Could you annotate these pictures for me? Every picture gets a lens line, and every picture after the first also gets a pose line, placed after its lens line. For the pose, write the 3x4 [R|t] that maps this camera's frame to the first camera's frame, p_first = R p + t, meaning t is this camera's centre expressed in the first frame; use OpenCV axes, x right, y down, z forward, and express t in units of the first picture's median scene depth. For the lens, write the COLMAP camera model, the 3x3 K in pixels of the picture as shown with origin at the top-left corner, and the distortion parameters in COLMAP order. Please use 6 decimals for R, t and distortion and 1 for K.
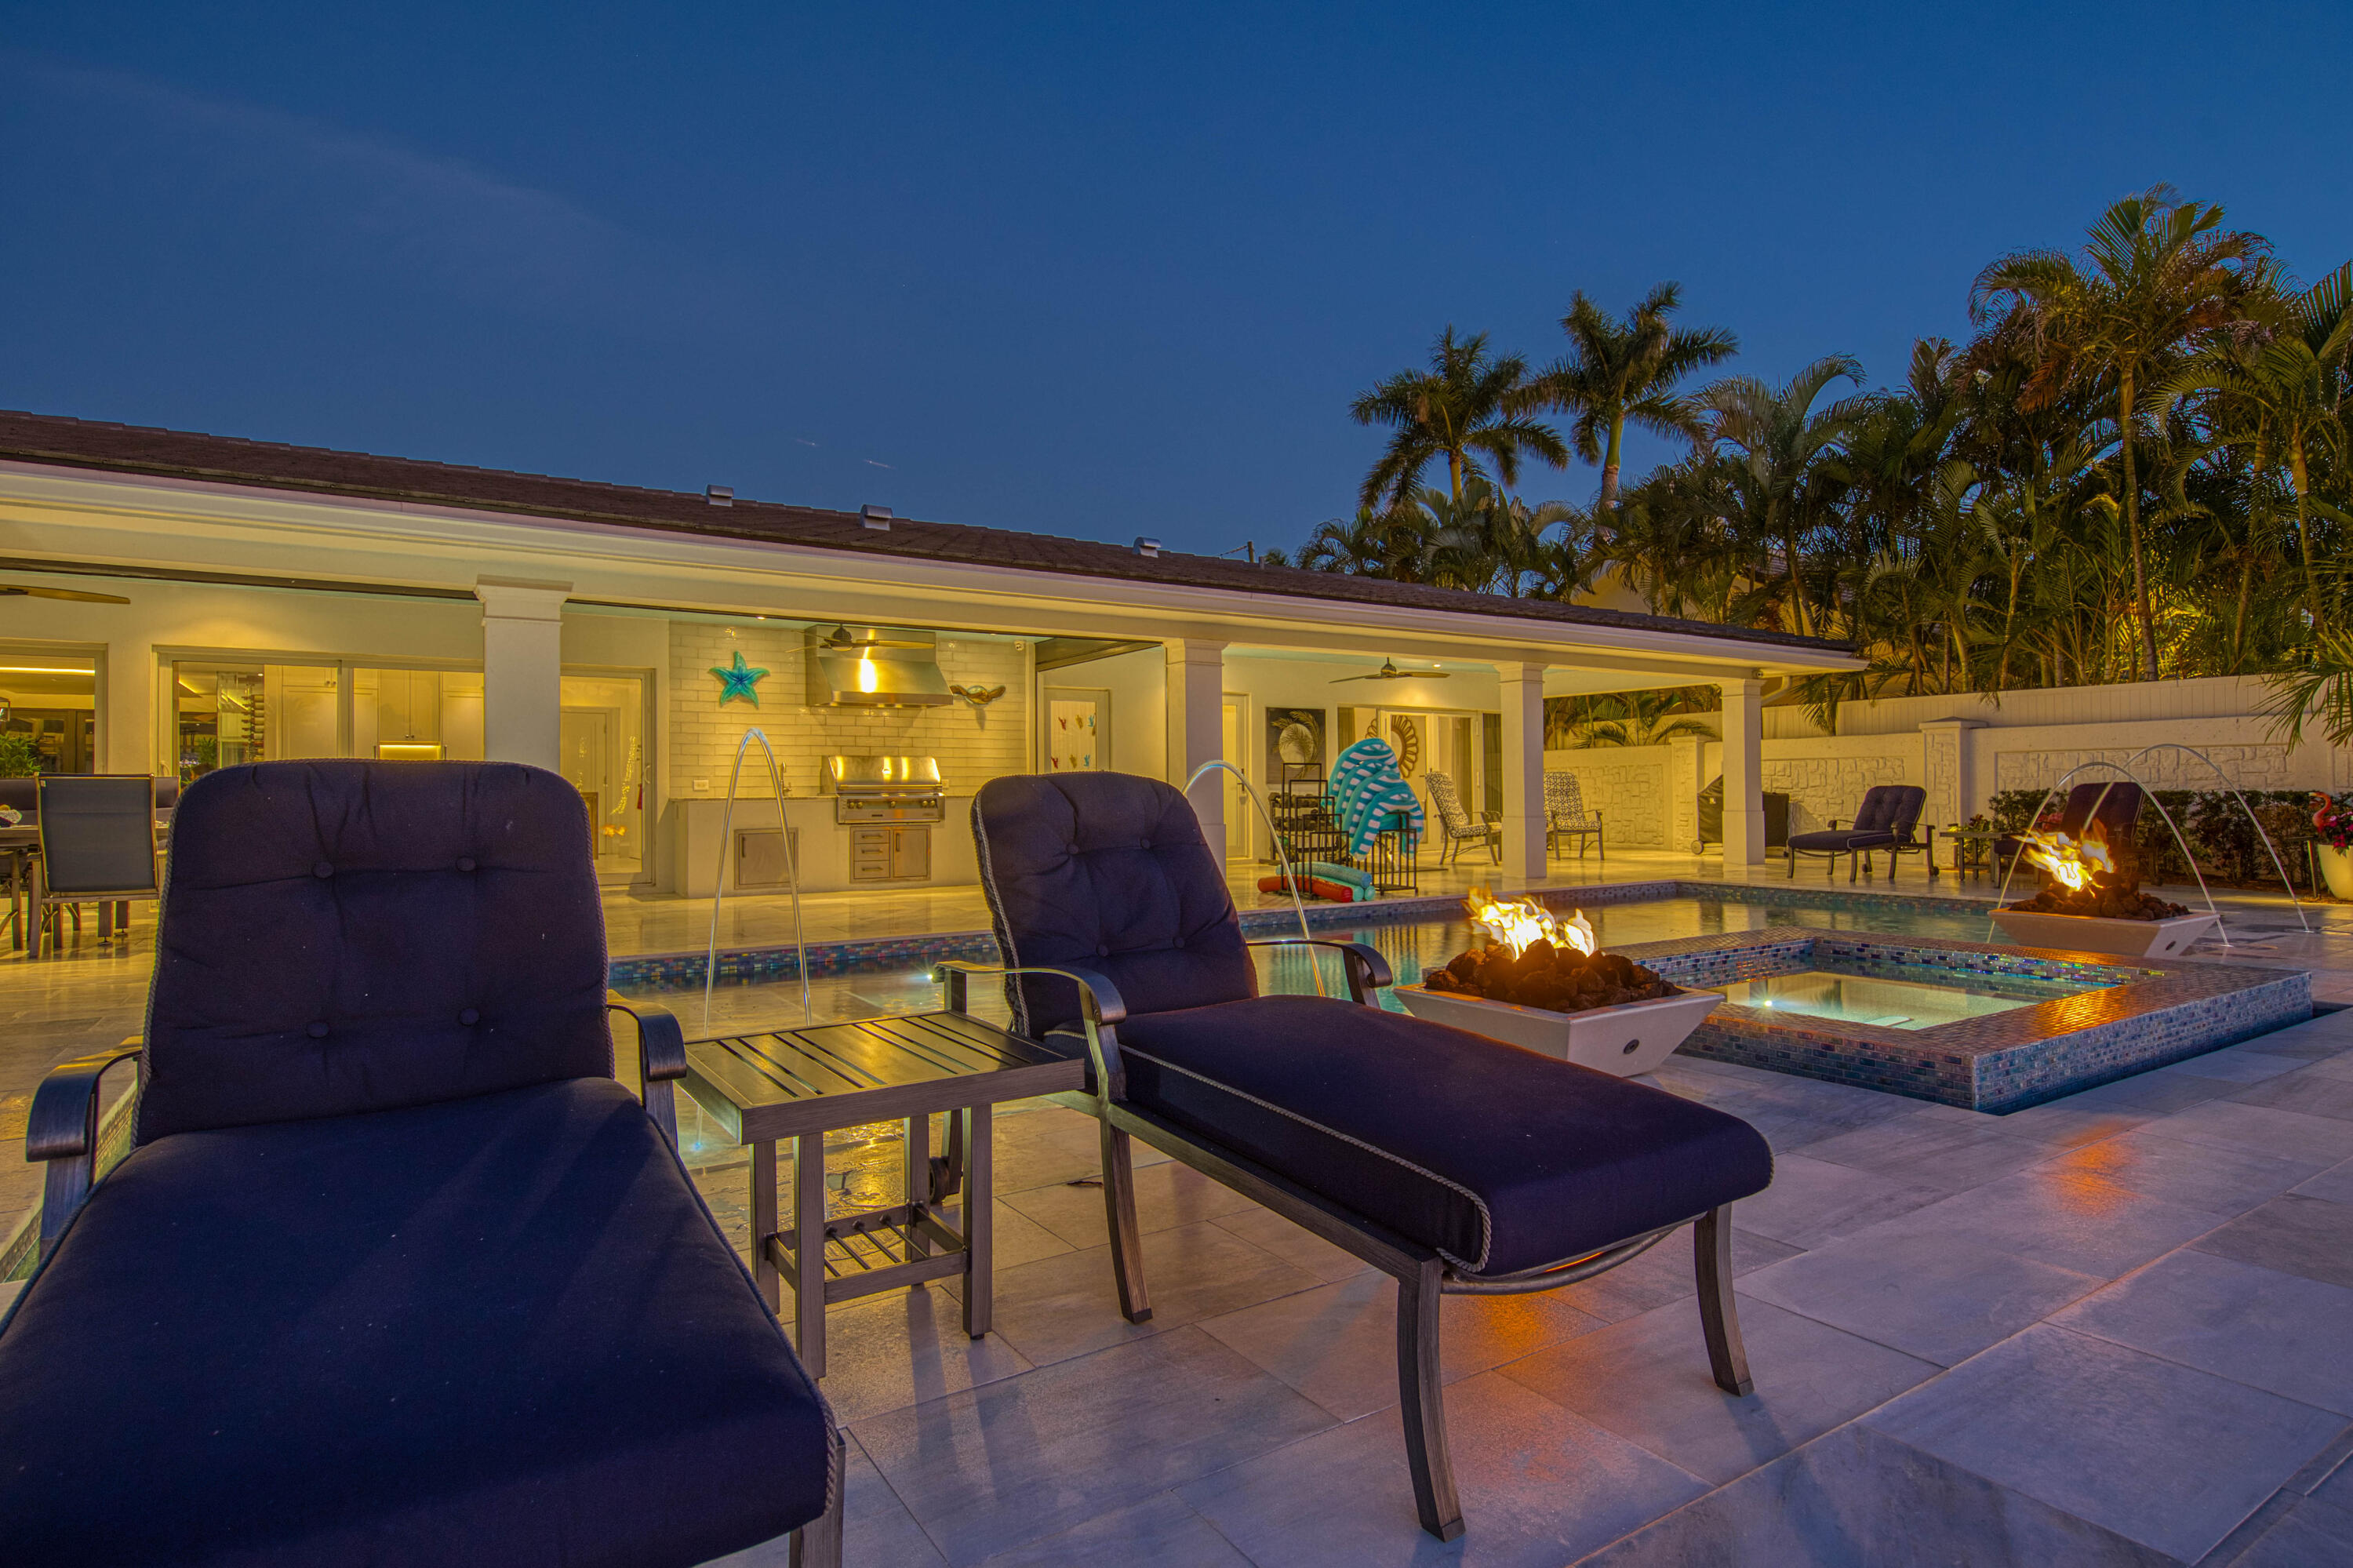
lens RADIAL K [[1214.6, 0, 1171.5], [0, 1214.6, 790.7], [0, 0, 1]] dist [0.005969, 0.000059]
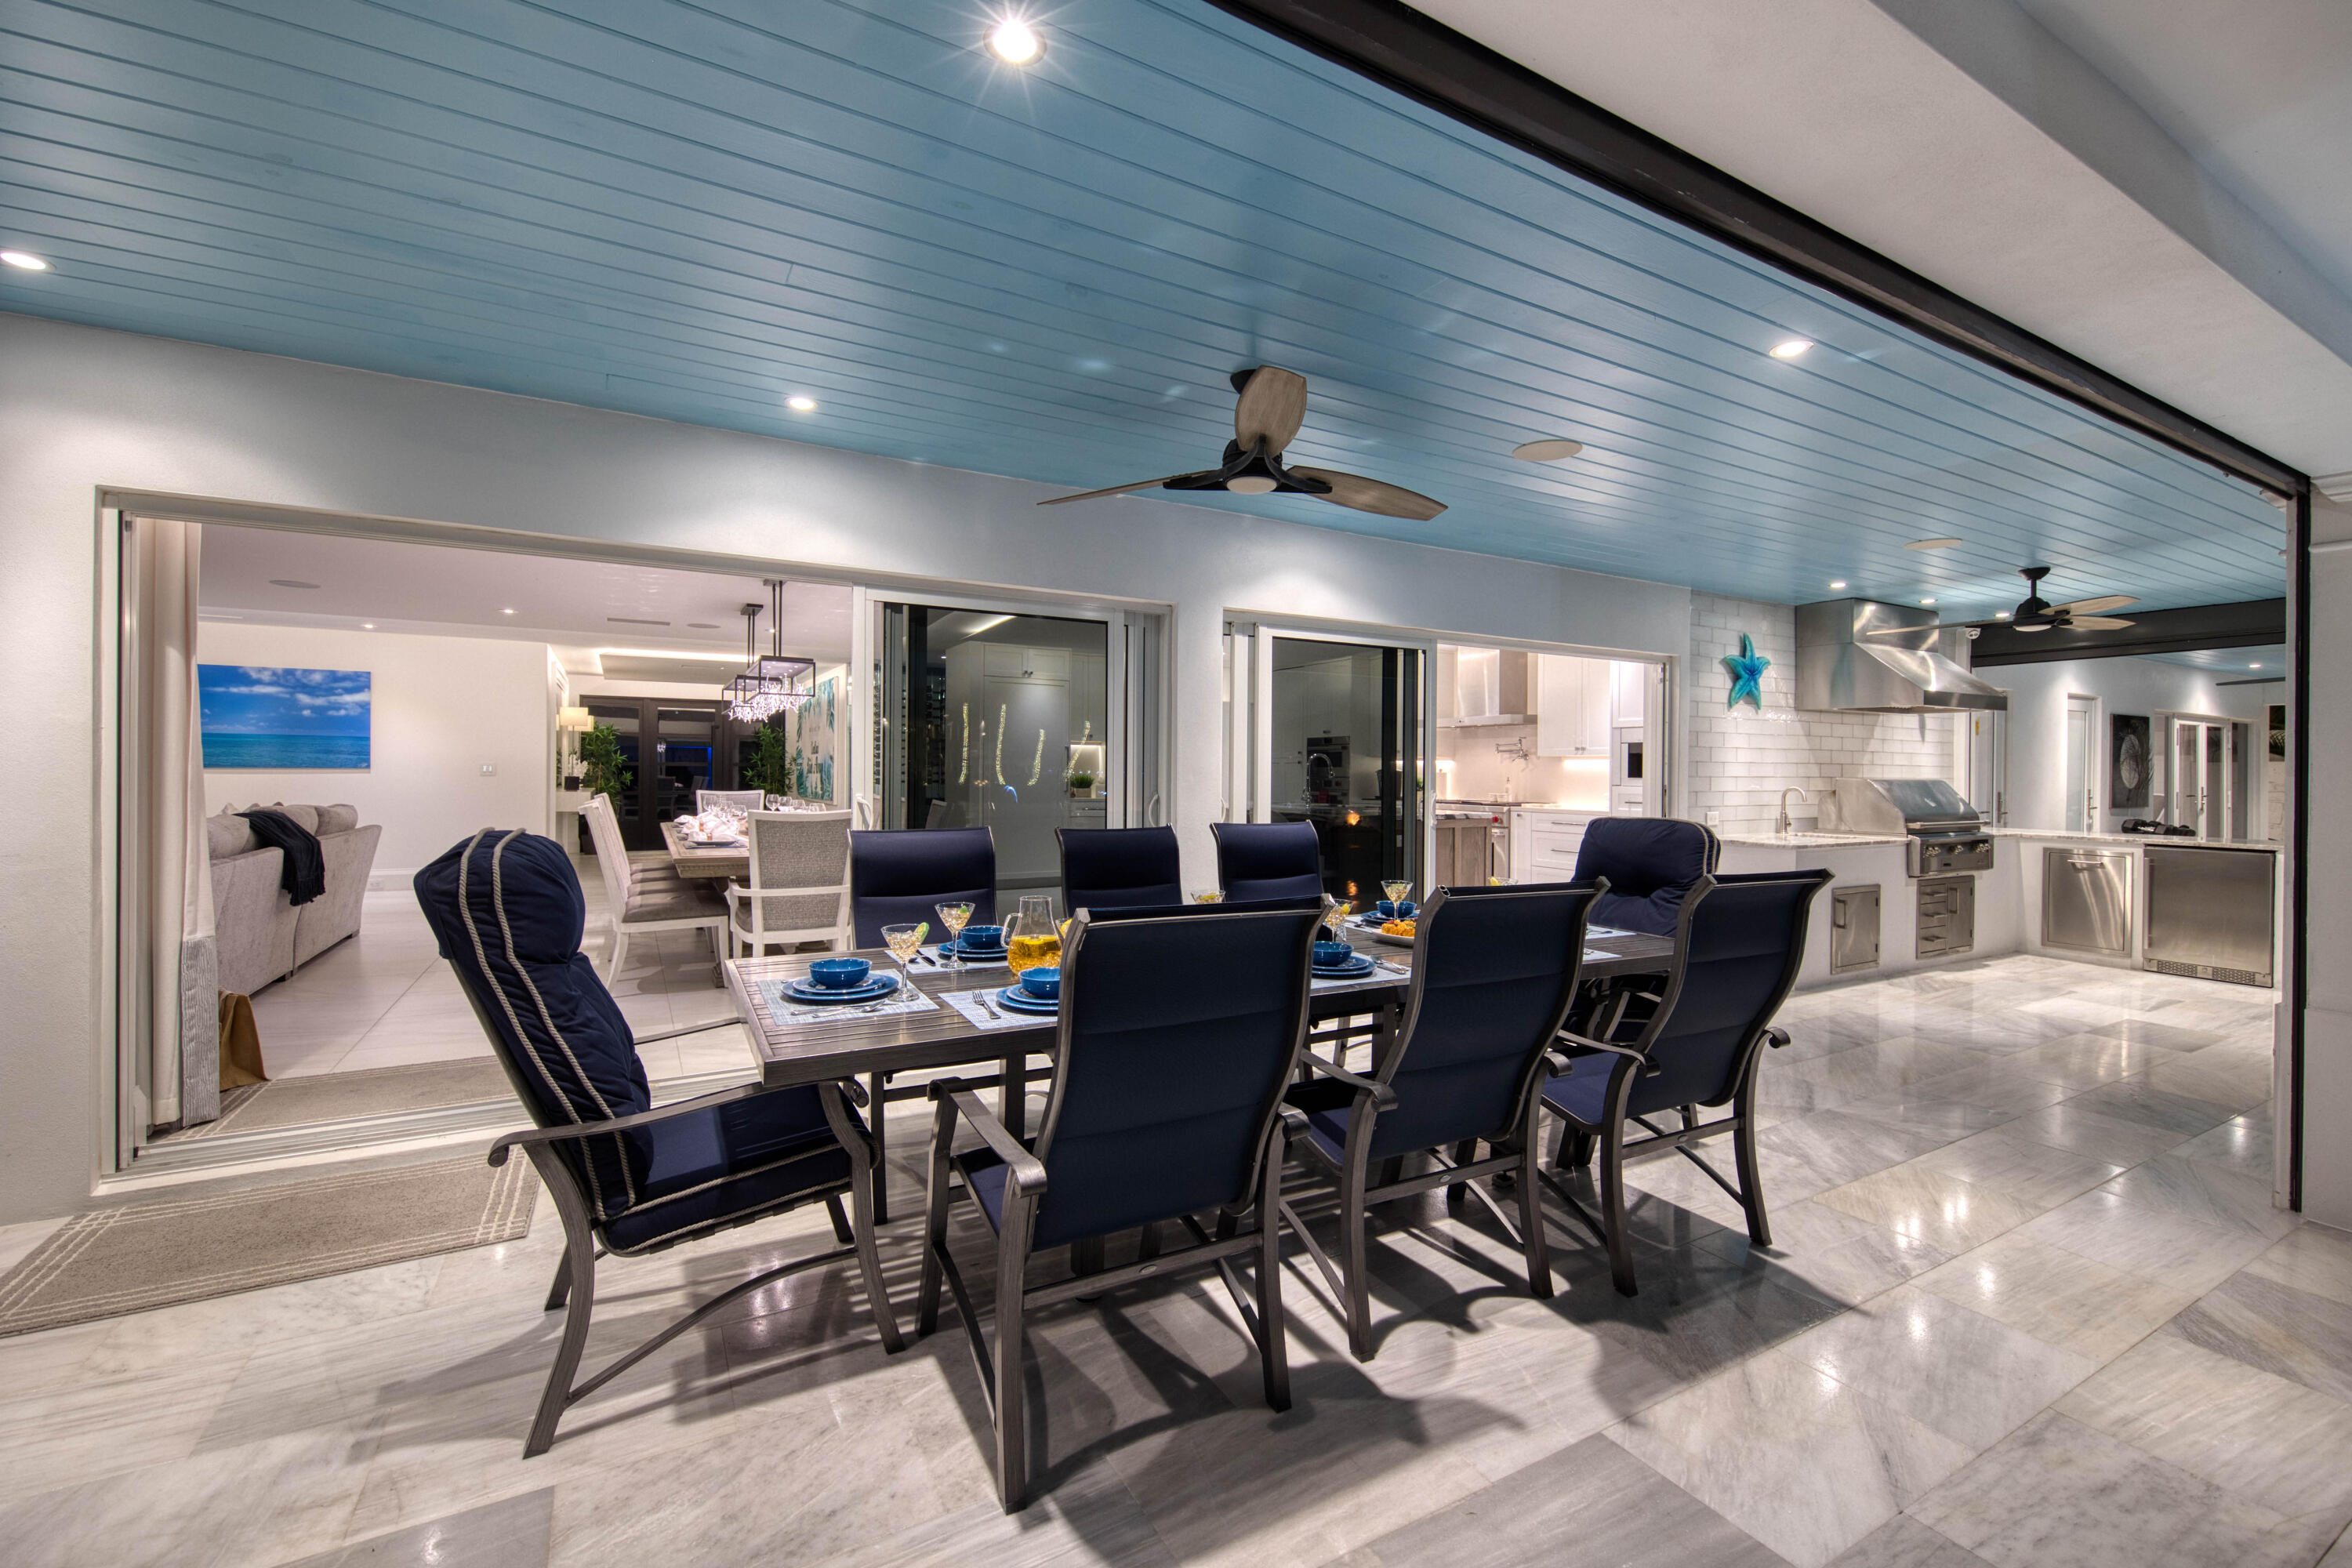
lens RADIAL K [[1002.8, 0, 1174.3], [0, 1002.8, 786.7], [0, 0, 1]] dist [0.000606, -0.000012]
pose [[0.997748, 0.019653, -0.064130, -0.601992], [-0.018421, 0.999635, 0.019748, -0.026441], [0.064495, -0.018522, 0.997746, 0.346353]]
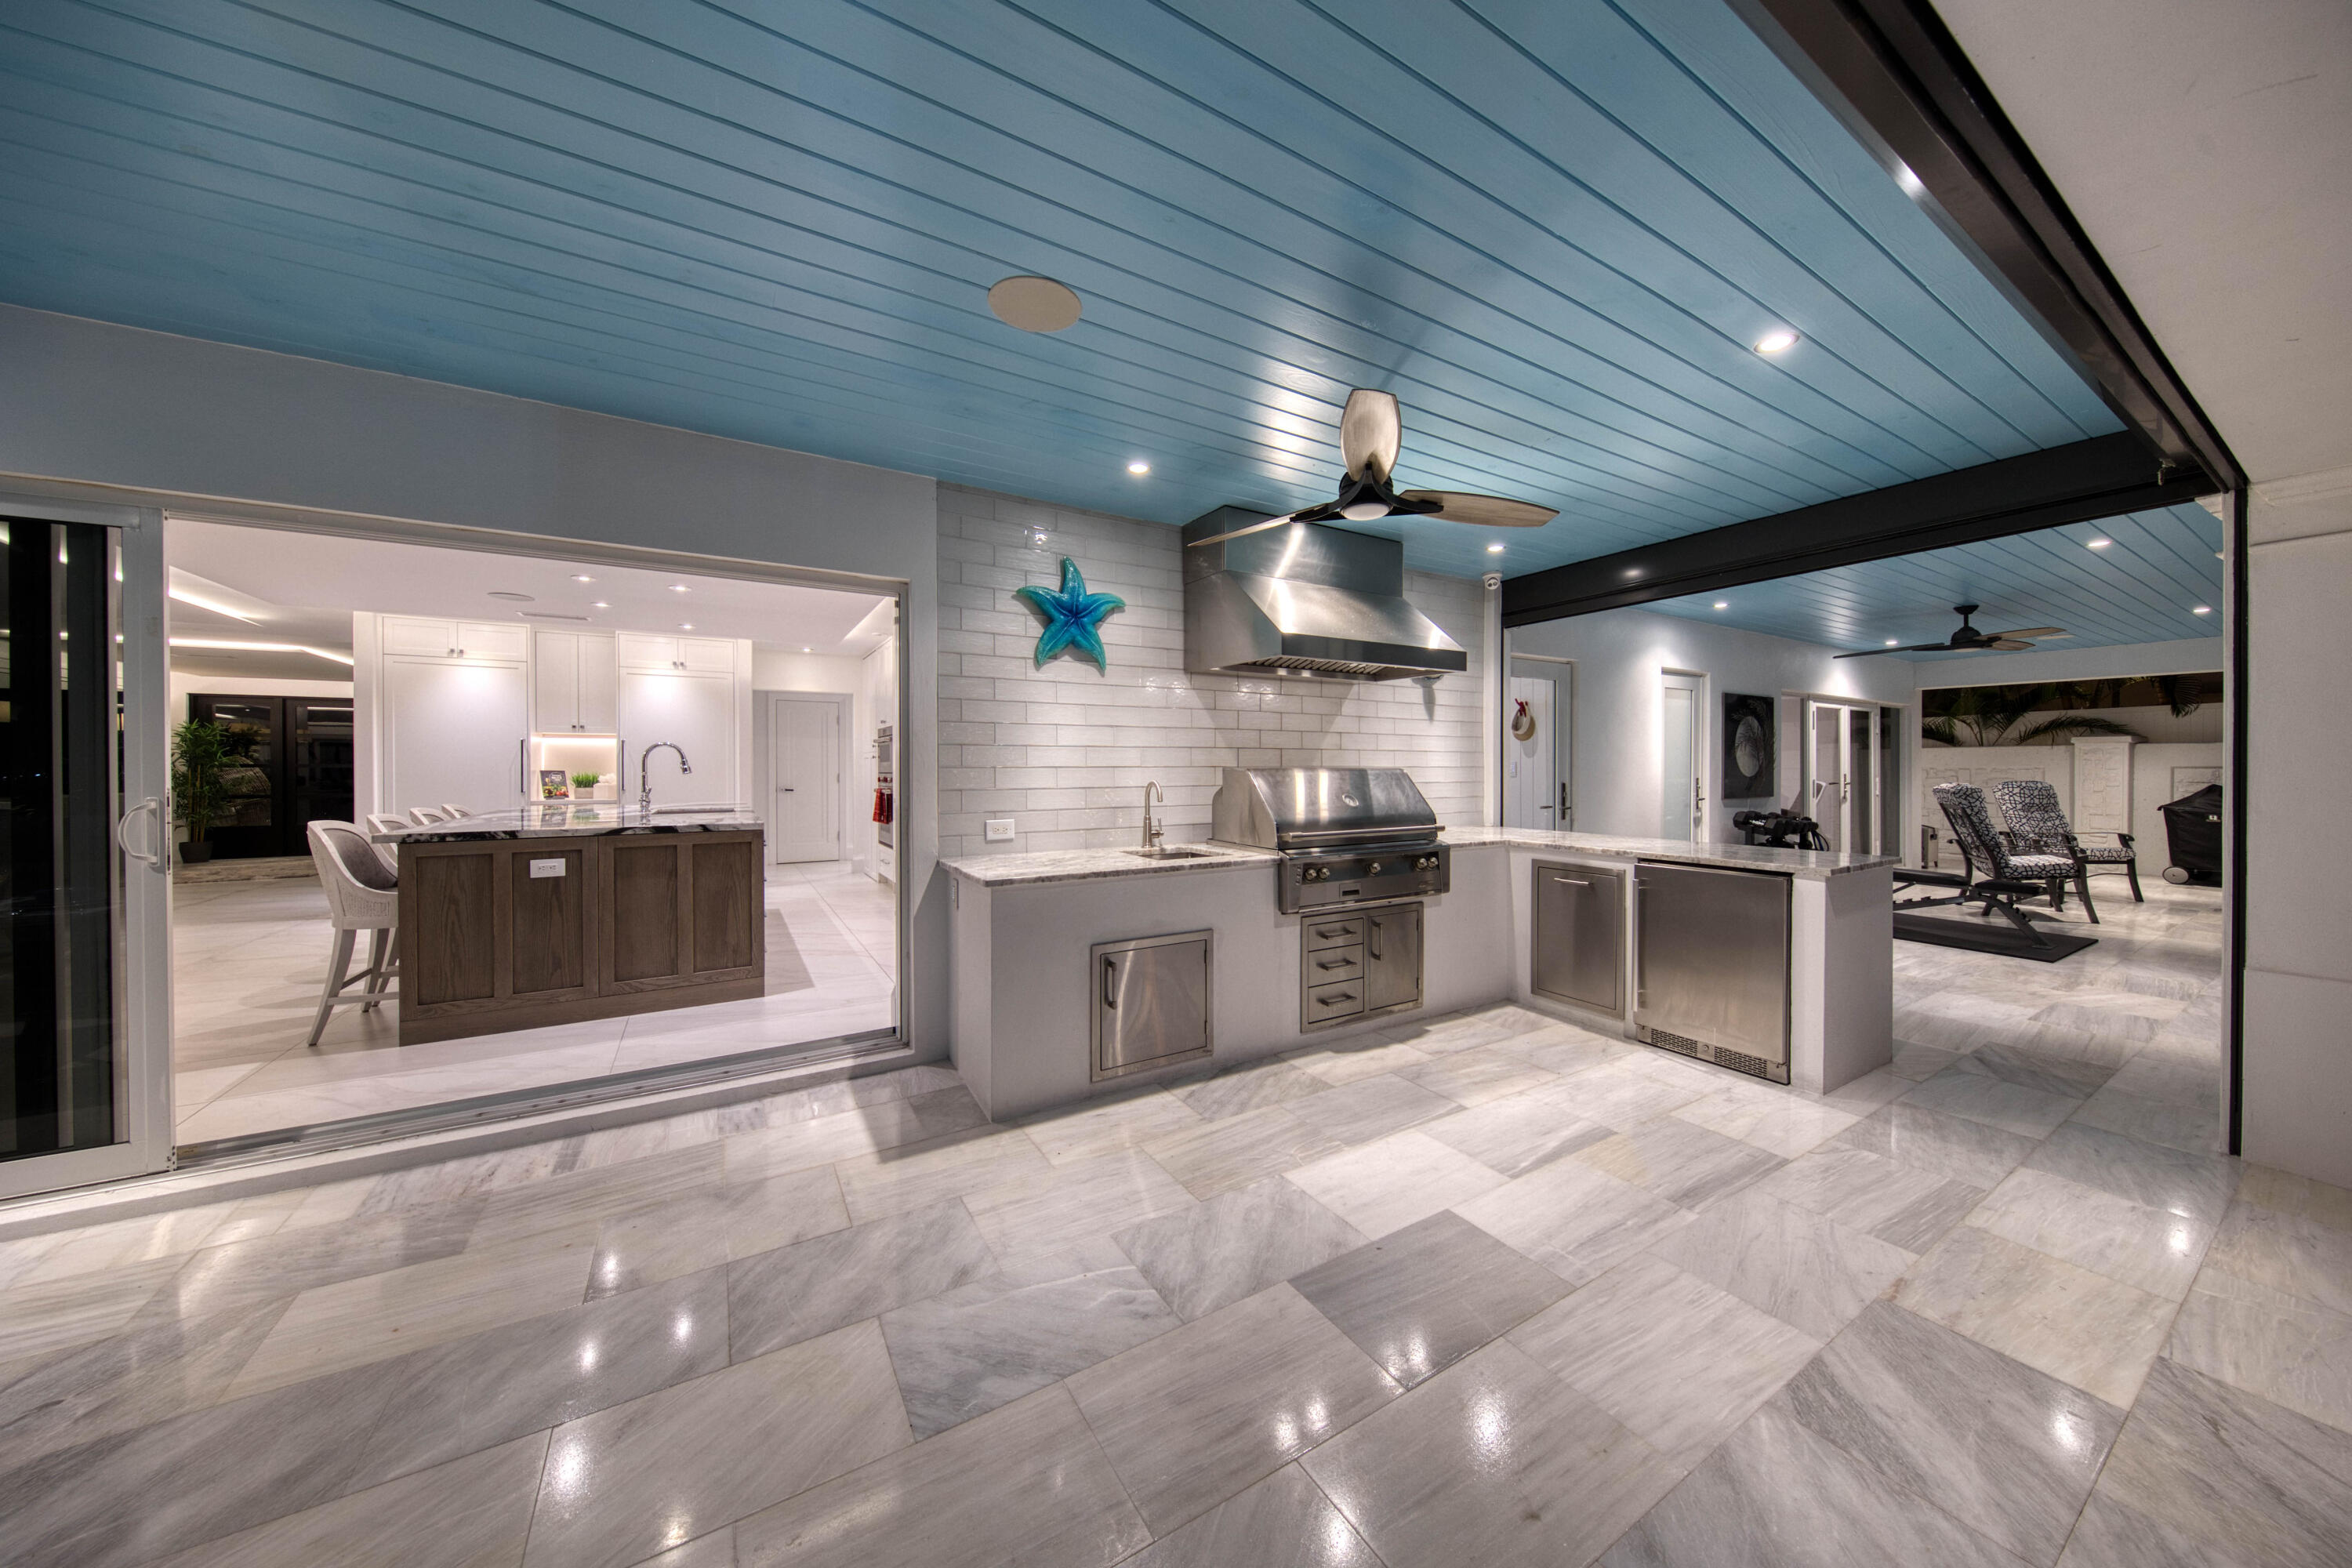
lens RADIAL K [[789.9, 0, 1186.6], [0, 789.9, 773.8], [0, 0, 1]] dist [0.002271, -0.000063]
pose [[0.999525, 0.008367, -0.029663, -0.272999], [-0.008091, 0.999923, 0.009424, -0.027230], [0.029739, -0.009179, 0.999516, 0.619827]]
